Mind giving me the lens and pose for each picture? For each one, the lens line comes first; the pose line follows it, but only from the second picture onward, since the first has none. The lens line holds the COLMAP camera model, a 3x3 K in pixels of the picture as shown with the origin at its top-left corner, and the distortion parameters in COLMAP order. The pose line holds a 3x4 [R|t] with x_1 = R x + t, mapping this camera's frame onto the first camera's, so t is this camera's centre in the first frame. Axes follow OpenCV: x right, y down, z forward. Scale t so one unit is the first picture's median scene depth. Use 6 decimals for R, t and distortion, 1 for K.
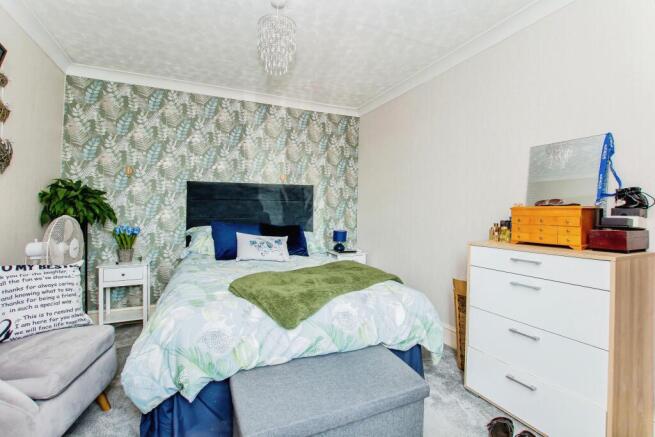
lens RADIAL K [[295.9, 0, 327.5], [0, 295.9, 218.5], [0, 0, 1]] dist [-0.011724, 0.000784]
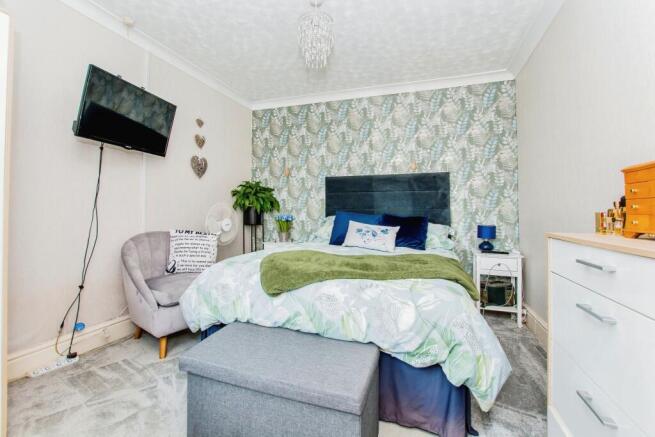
lens RADIAL K [[303.0, 0, 326.3], [0, 303.0, 210.1], [0, 0, 1]] dist [-0.000194, 0.000086]
pose [[0.733312, 0.007403, -0.679852, 0.368016], [-0.014676, 0.999880, -0.004943, 0.013446], [0.679734, 0.013603, 0.733333, 0.114198]]
